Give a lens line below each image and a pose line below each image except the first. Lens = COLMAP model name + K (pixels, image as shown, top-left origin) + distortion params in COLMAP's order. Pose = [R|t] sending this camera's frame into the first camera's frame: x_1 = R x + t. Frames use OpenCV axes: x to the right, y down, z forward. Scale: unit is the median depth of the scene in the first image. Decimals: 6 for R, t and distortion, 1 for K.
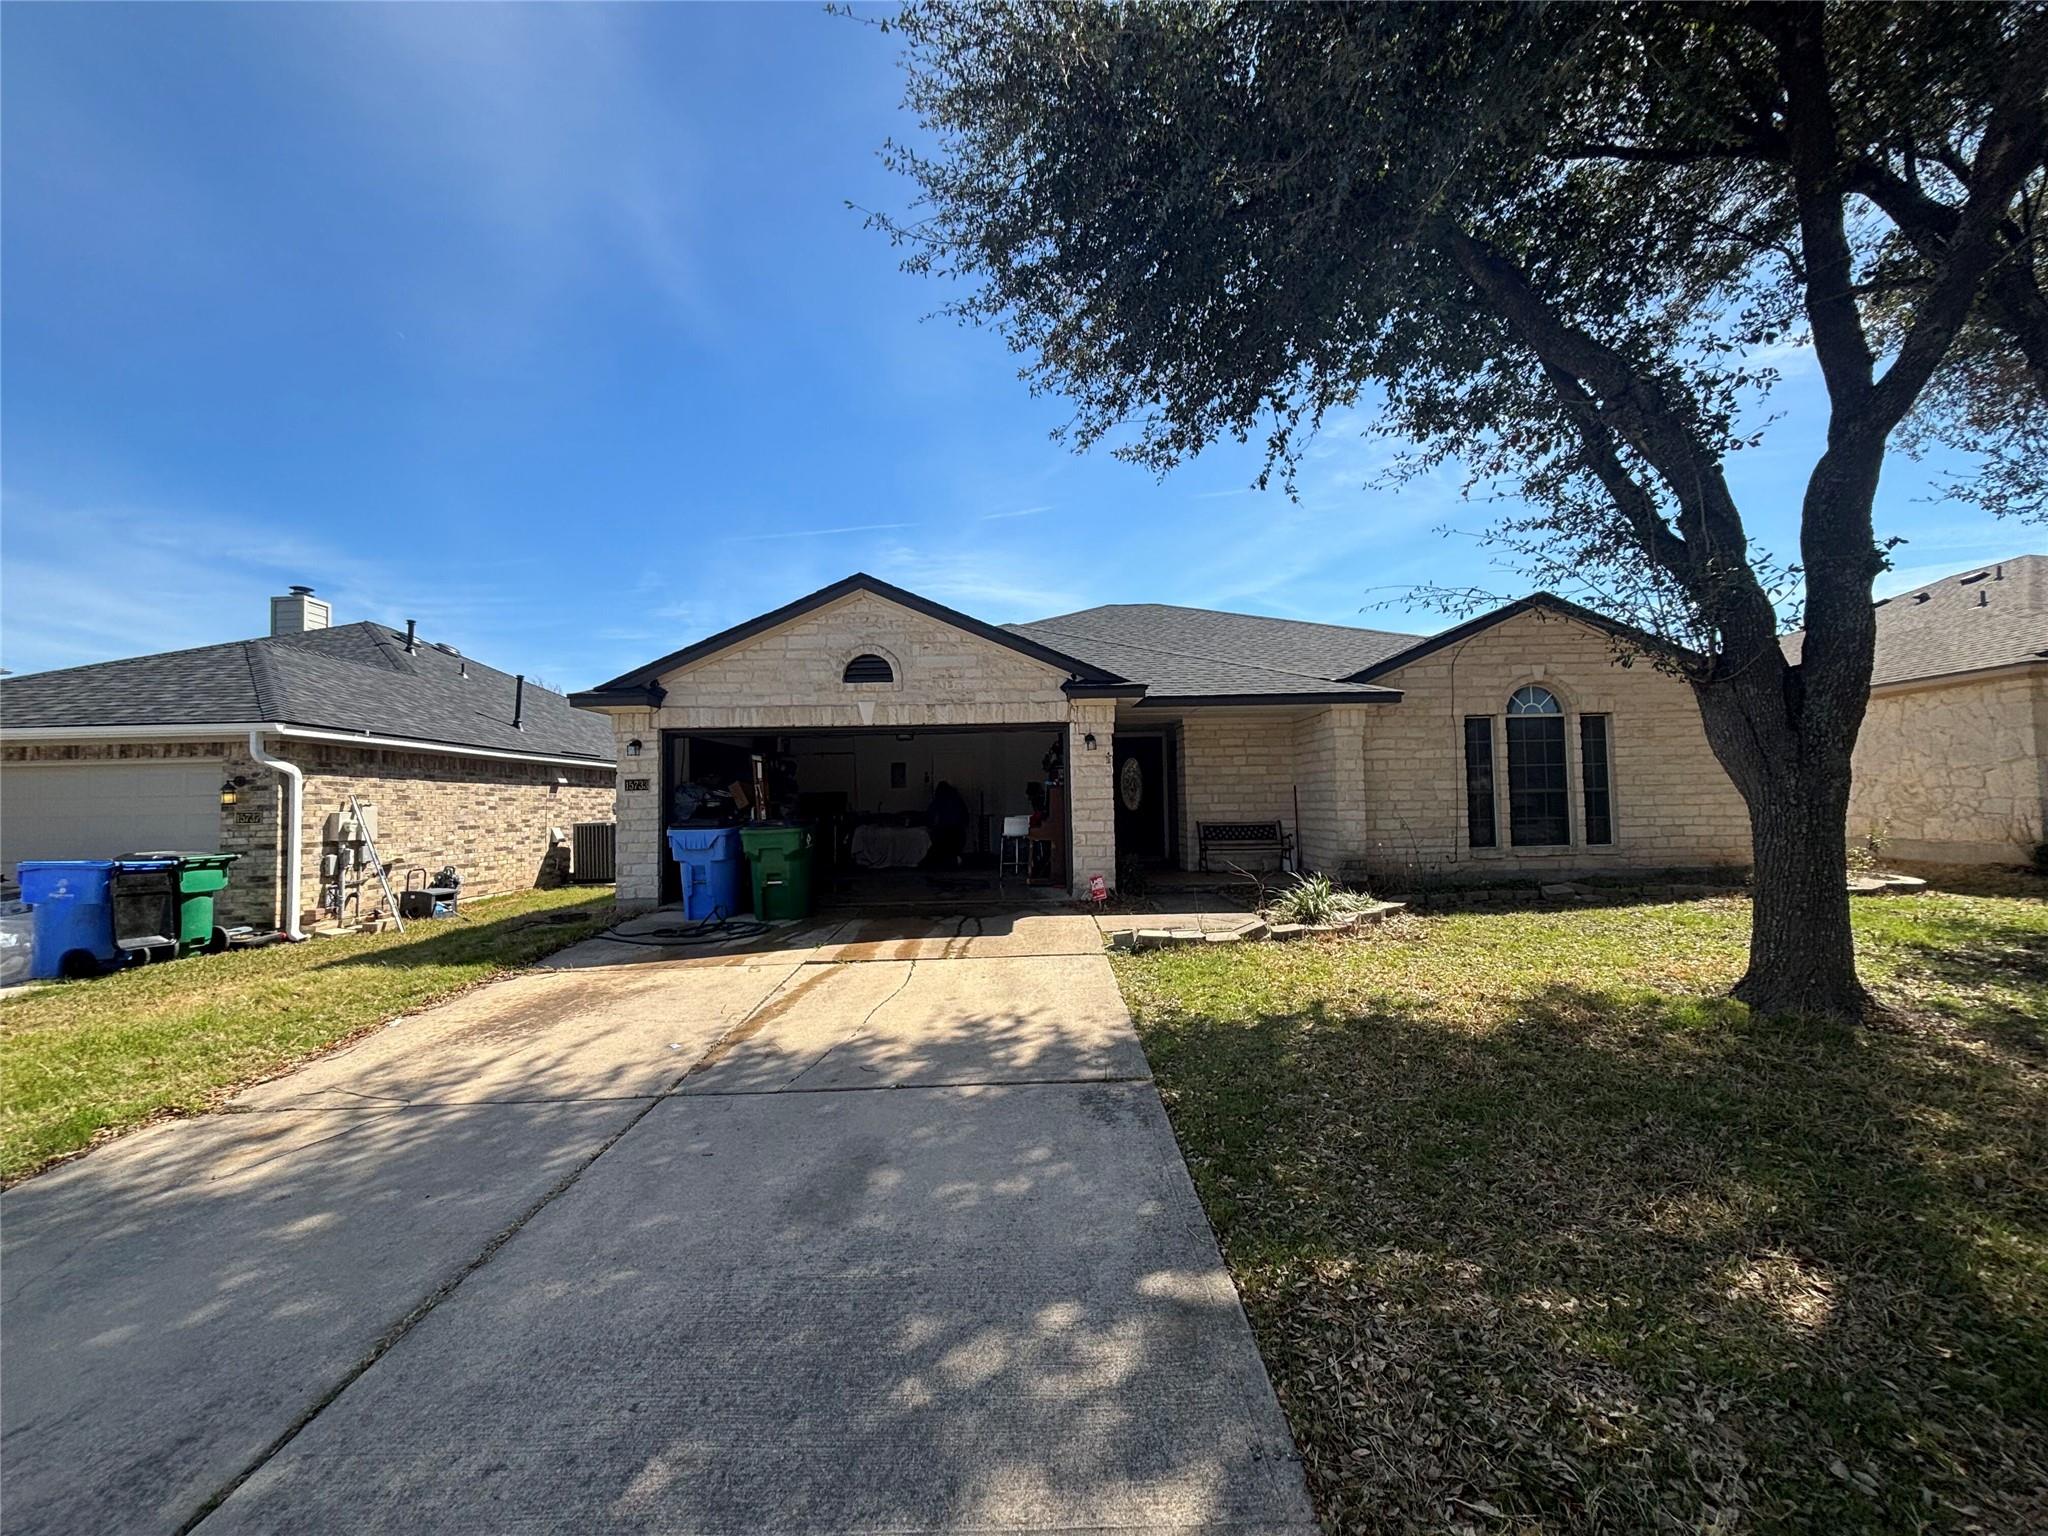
lens RADIAL K [[822.9, 0, 1028.0], [0, 822.9, 771.4], [0, 0, 1]] dist [-0.002518, 0.000709]
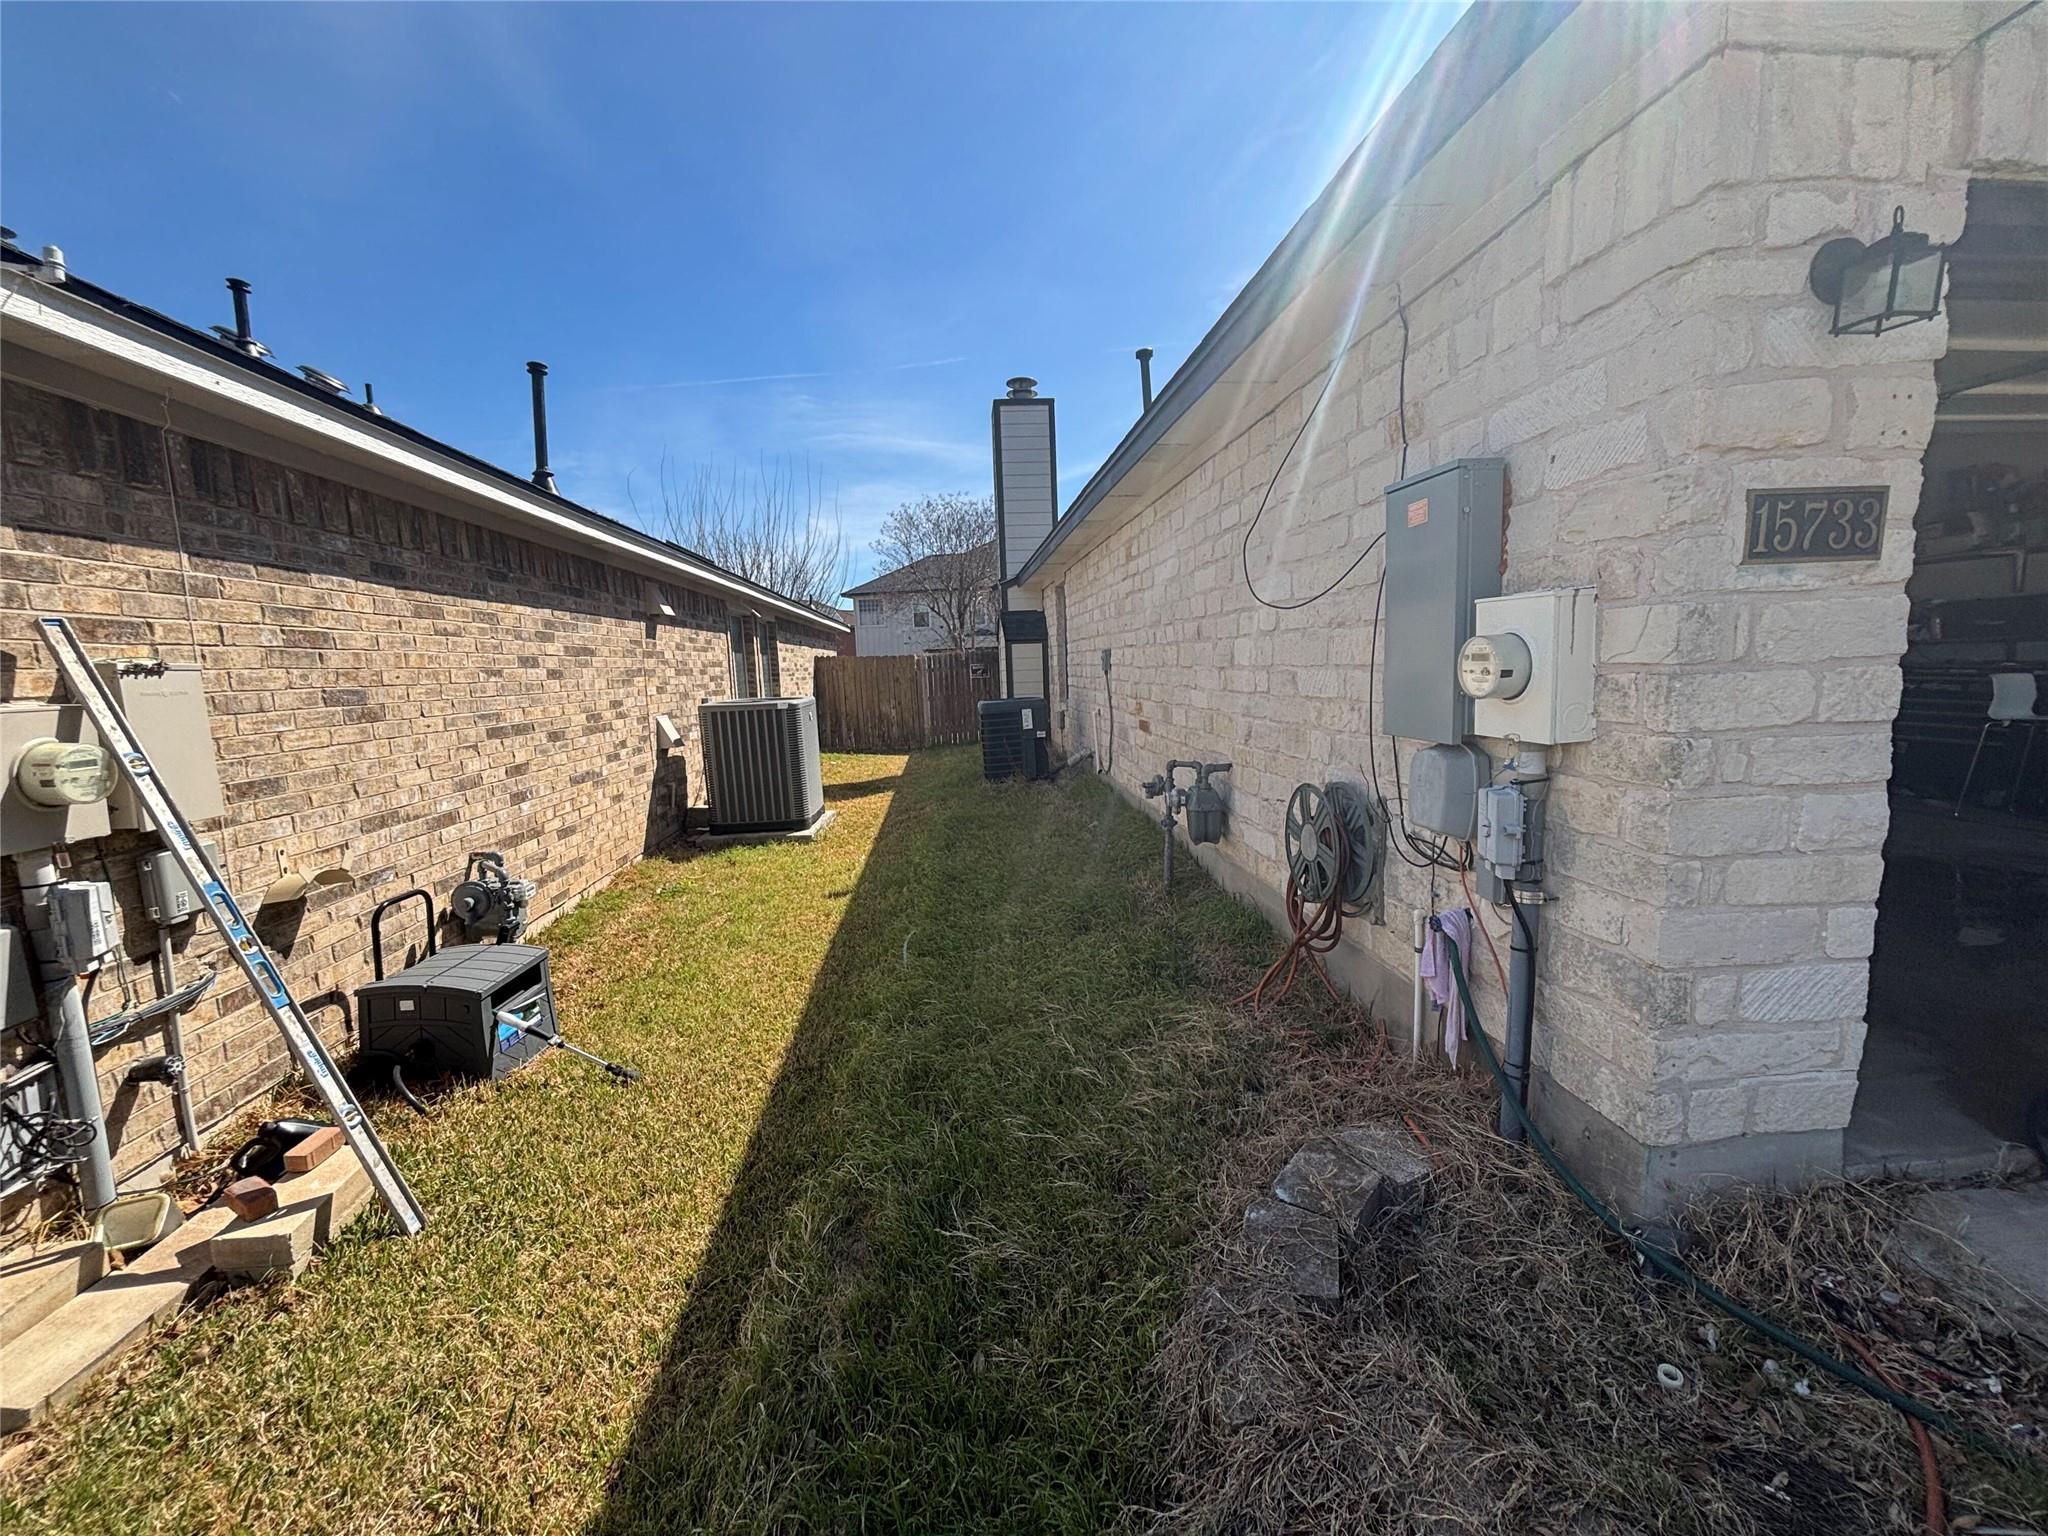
lens RADIAL K [[822.9, 0, 1028.0], [0, 822.9, 771.4], [0, 0, 1]] dist [-0.002518, 0.000709]
pose [[0.996275, -0.023338, 0.083010, -0.557363], [0.008837, 0.985244, 0.170929, 0.030869], [-0.085775, -0.169558, 0.981780, 0.719964]]
